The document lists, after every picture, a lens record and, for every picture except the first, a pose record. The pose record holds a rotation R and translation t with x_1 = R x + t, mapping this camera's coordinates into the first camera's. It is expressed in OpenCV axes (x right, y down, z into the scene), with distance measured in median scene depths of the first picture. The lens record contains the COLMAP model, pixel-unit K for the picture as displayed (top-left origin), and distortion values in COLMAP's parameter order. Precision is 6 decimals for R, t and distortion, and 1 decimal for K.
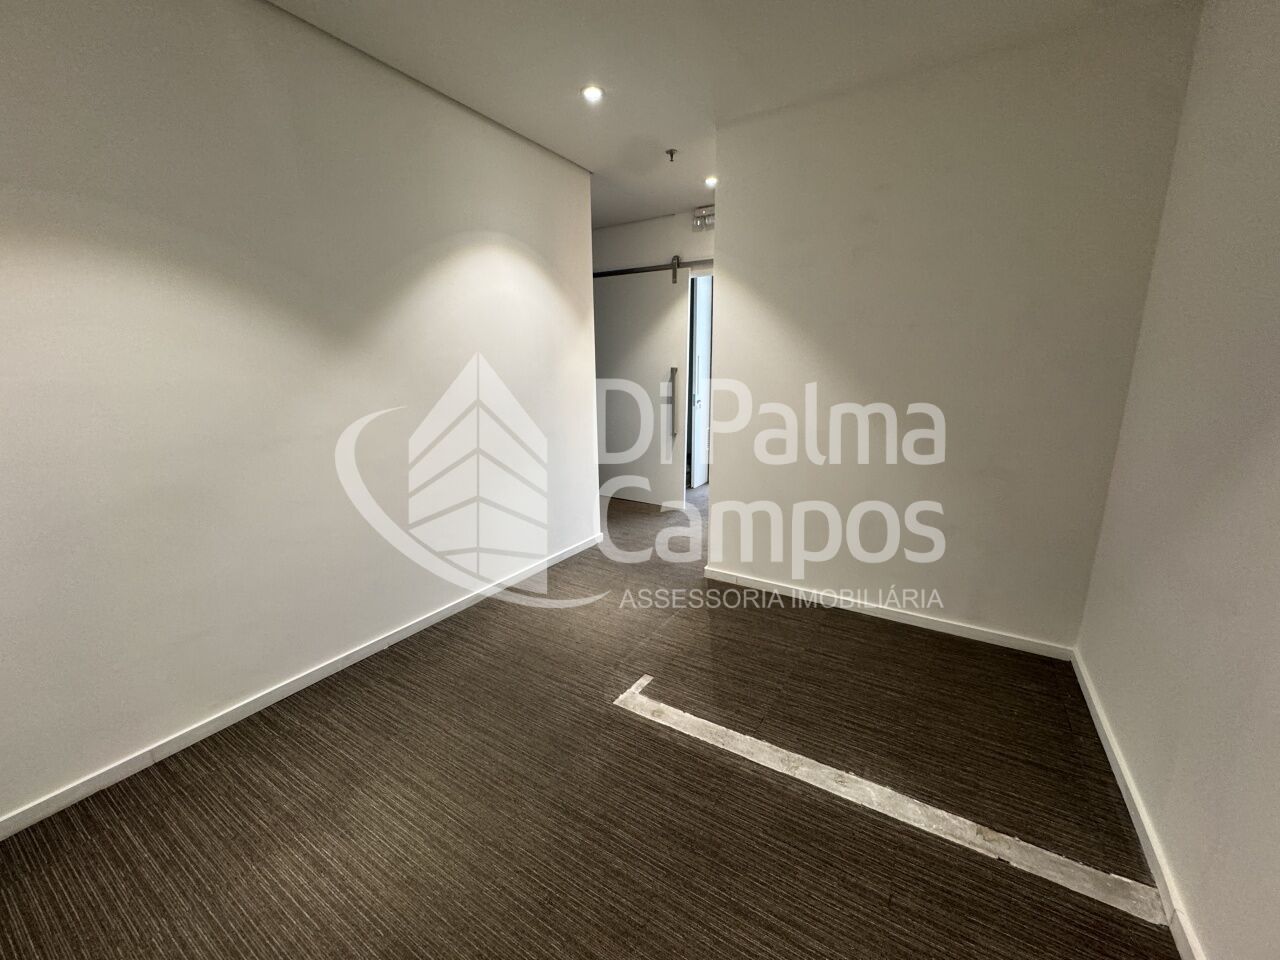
lens RADIAL K [[509.0, 0, 638.4], [0, 509.0, 478.3], [0, 0, 1]] dist [0.000288, -0.000382]
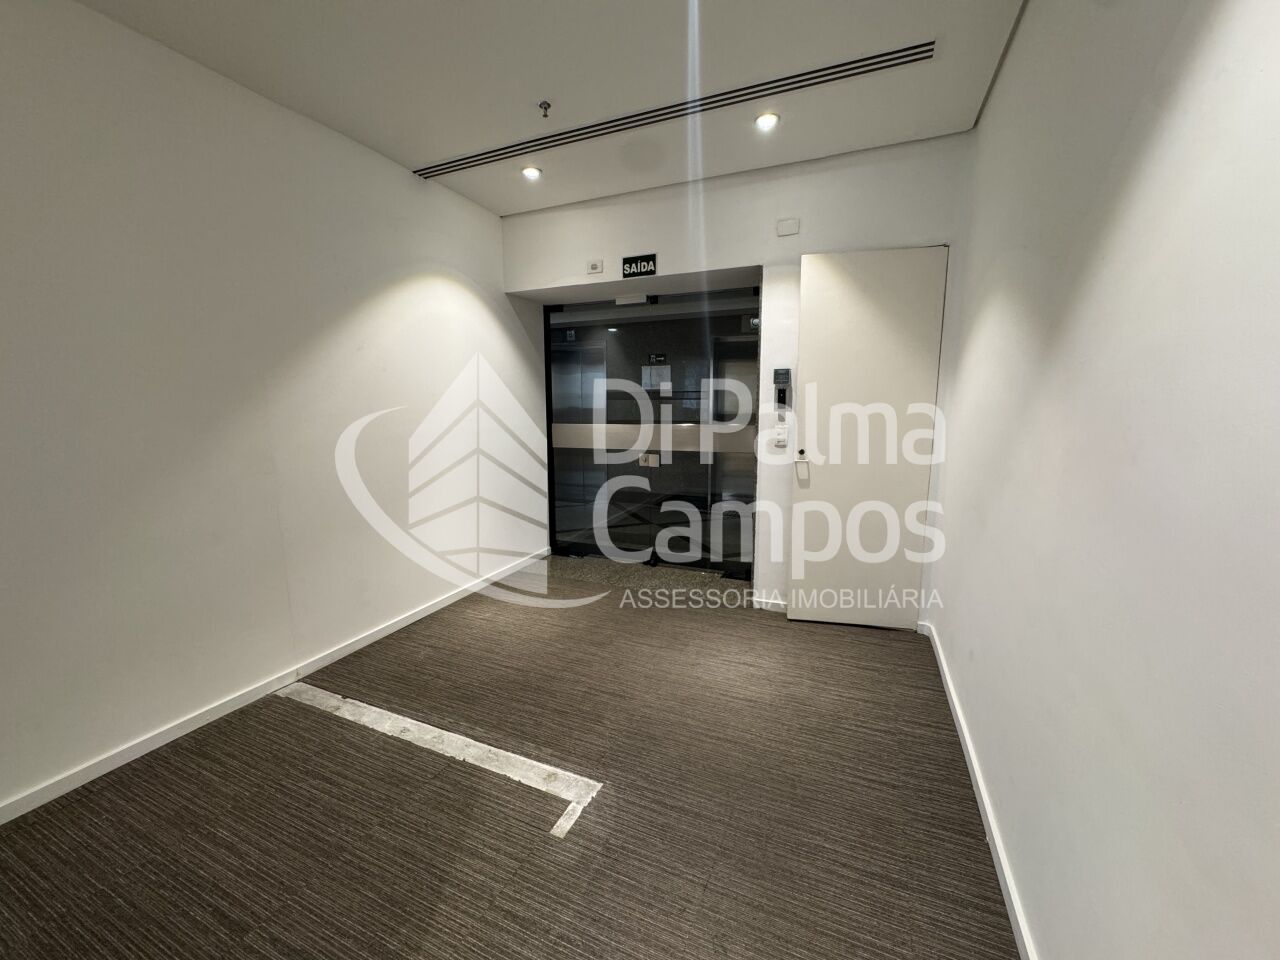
lens RADIAL K [[509.0, 0, 637.9], [0, 509.0, 479.6], [0, 0, 1]] dist [0.000288, -0.000382]
pose [[-0.991262, 0.029230, -0.128632, -0.014233], [-0.018953, 0.933463, 0.358171, -0.334451], [0.130543, 0.357479, -0.924752, 1.603326]]
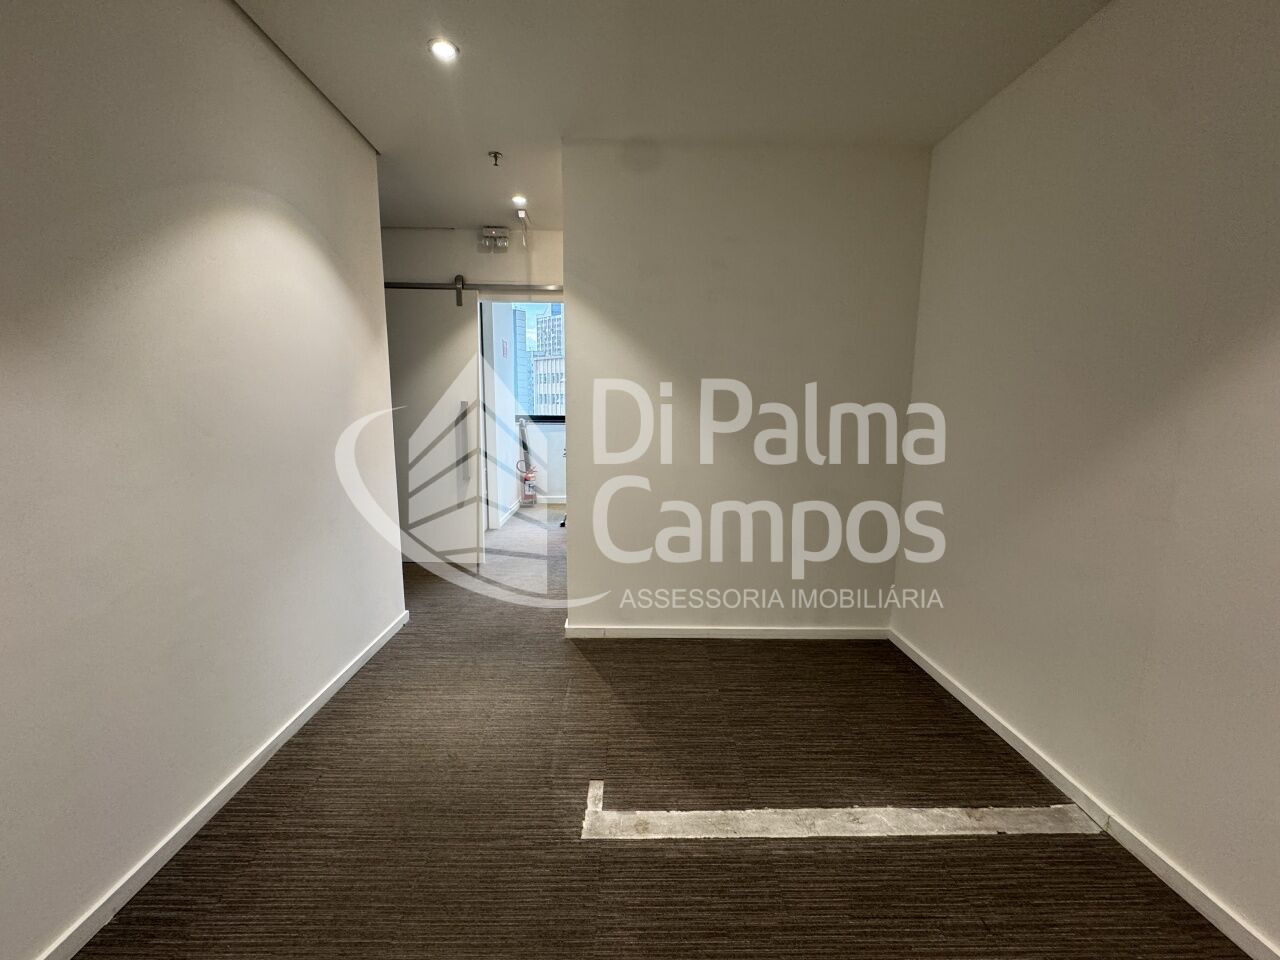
lens RADIAL K [[509.0, 0, 636.6], [0, 509.0, 480.3], [0, 0, 1]] dist [0.000288, -0.000382]
pose [[0.838547, -0.064661, 0.540979, -0.352079], [0.102822, 0.993871, -0.040585, -0.042375], [-0.535039, 0.089657, 0.840056, 0.280688]]
